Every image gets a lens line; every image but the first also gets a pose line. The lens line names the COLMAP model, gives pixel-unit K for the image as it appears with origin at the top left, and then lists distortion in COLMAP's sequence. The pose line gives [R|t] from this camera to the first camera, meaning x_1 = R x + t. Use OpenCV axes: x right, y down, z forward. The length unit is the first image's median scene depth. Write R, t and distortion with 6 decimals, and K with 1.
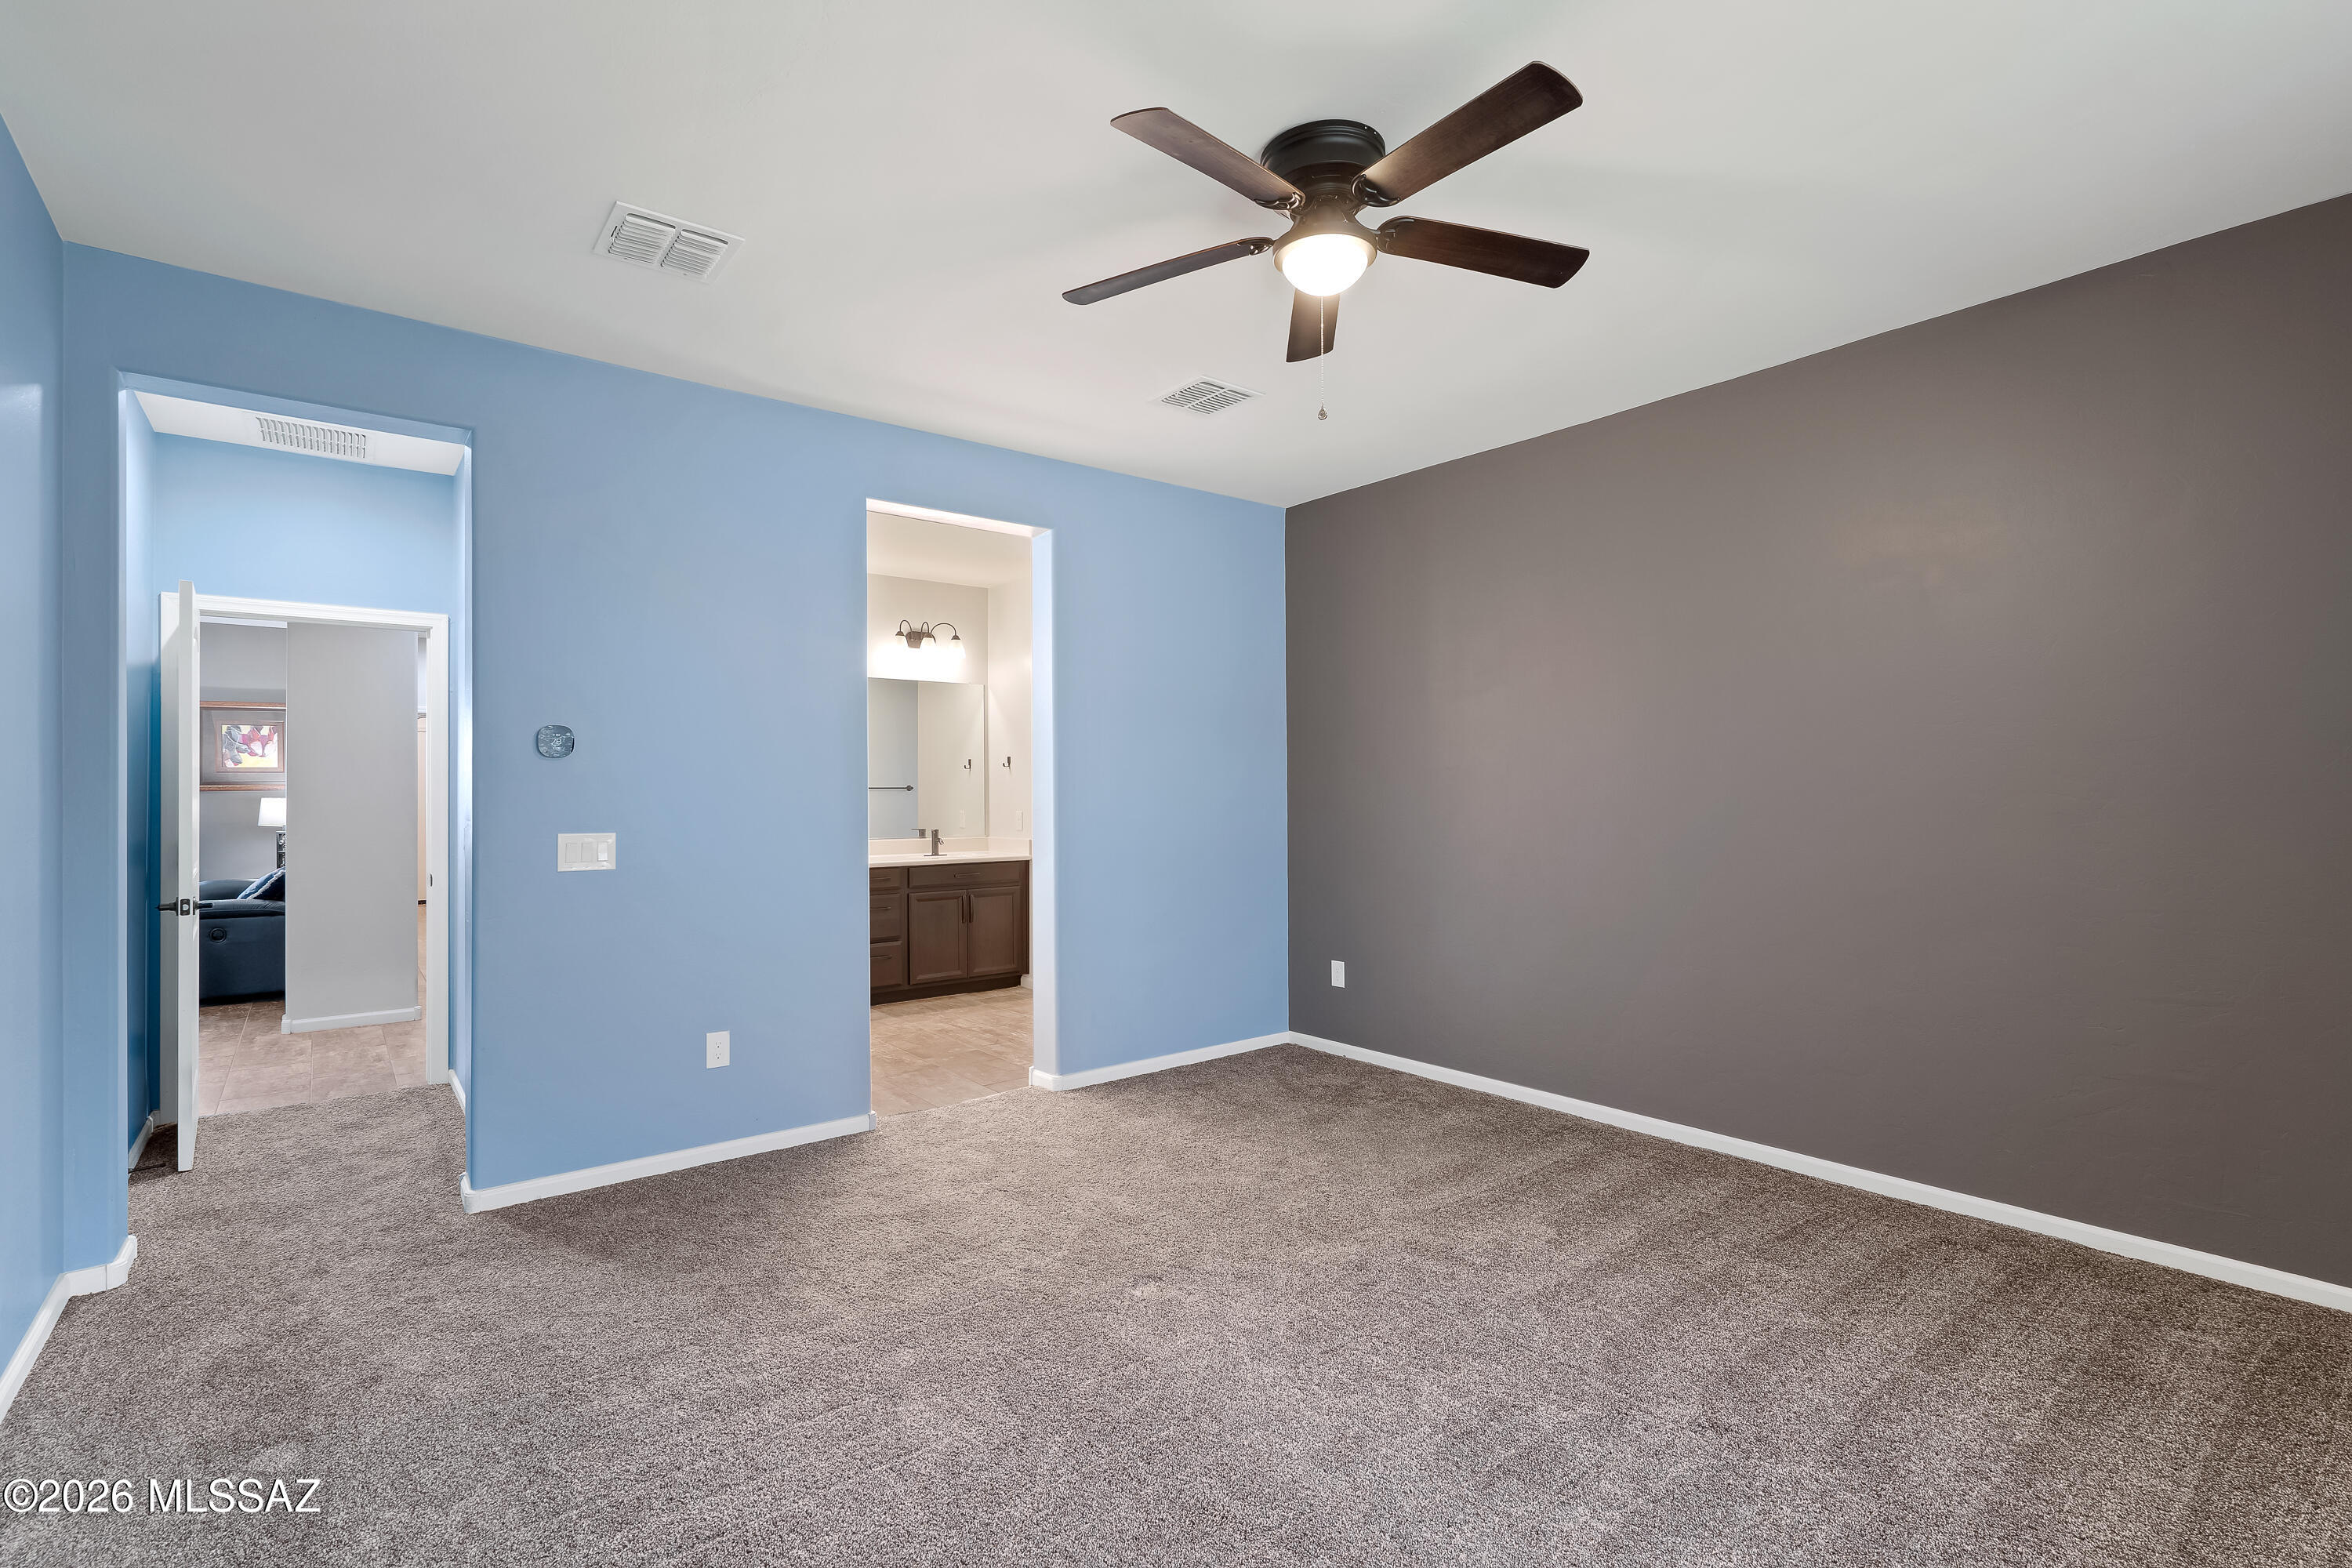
lens RADIAL K [[1077.9, 0, 1170.8], [0, 1077.9, 798.2], [0, 0, 1]] dist [0.000355, 0.000409]
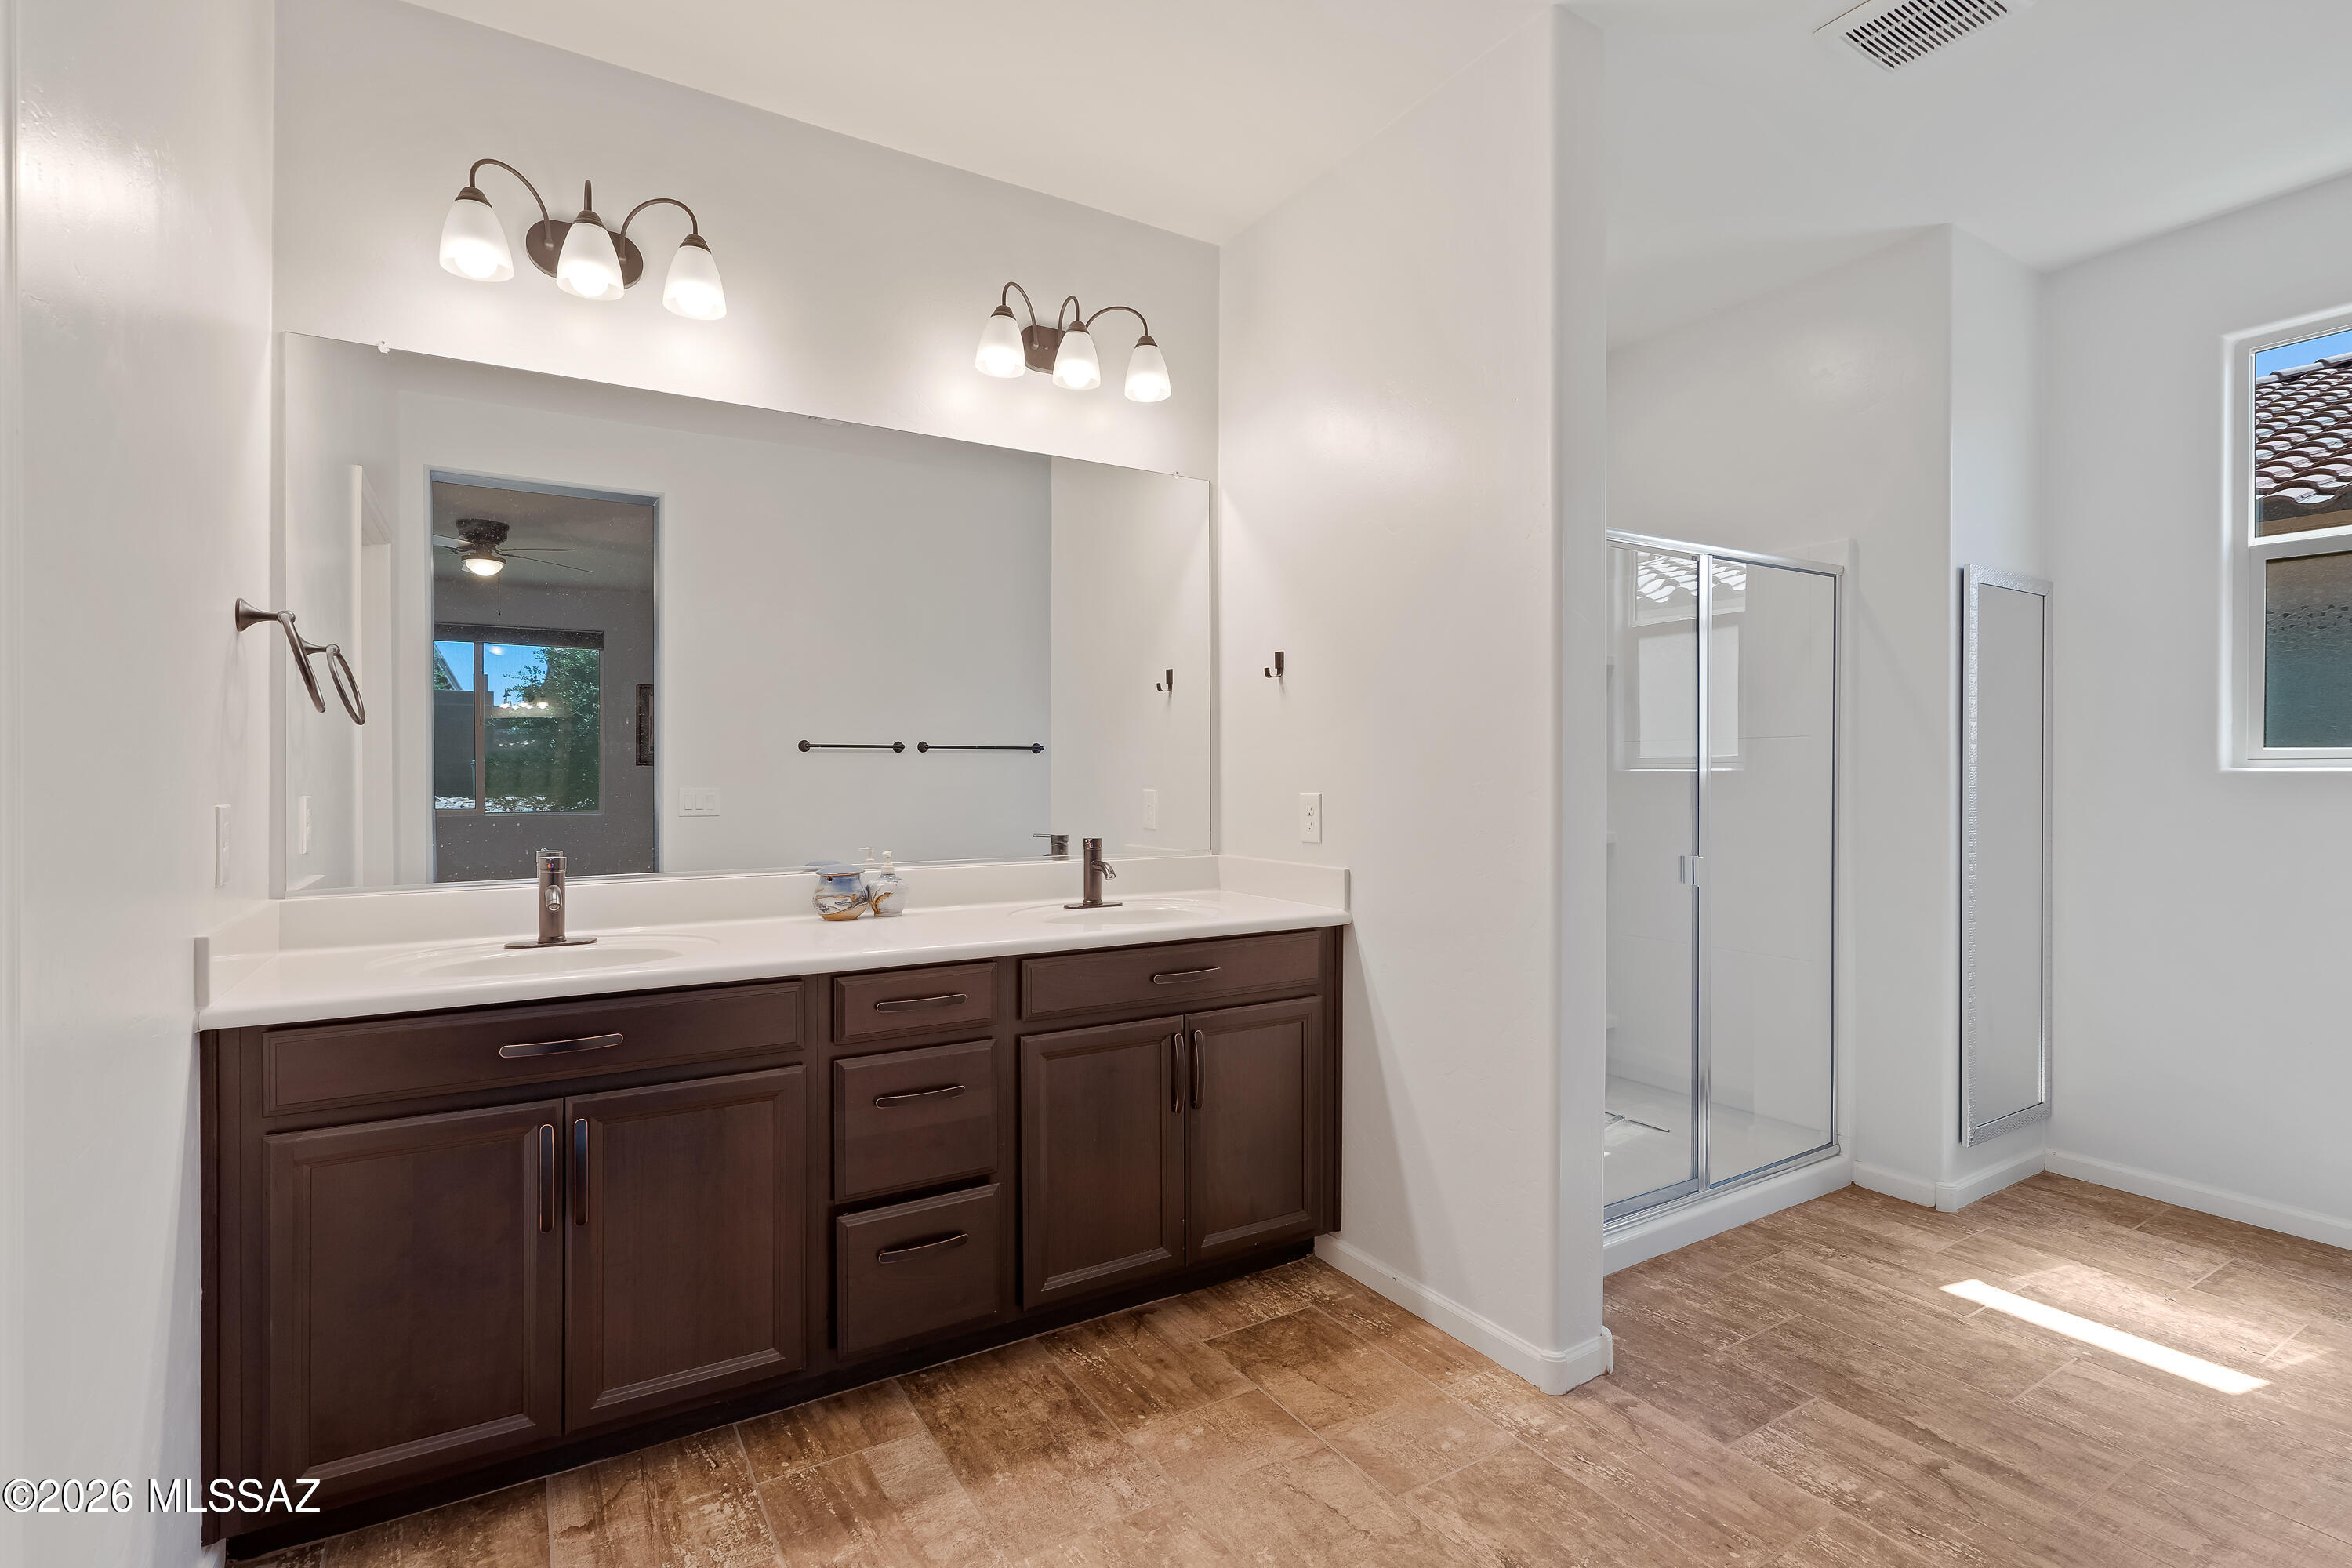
lens RADIAL K [[1102.8, 0, 1176.0], [0, 1102.8, 784.0], [0, 0, 1]] dist [0.000188, 0.000086]
pose [[0.993176, 0.006804, -0.116425, -0.143998], [-0.005213, 0.999889, 0.013964, 0.003982], [0.116507, -0.013262, 0.993101, 0.615944]]
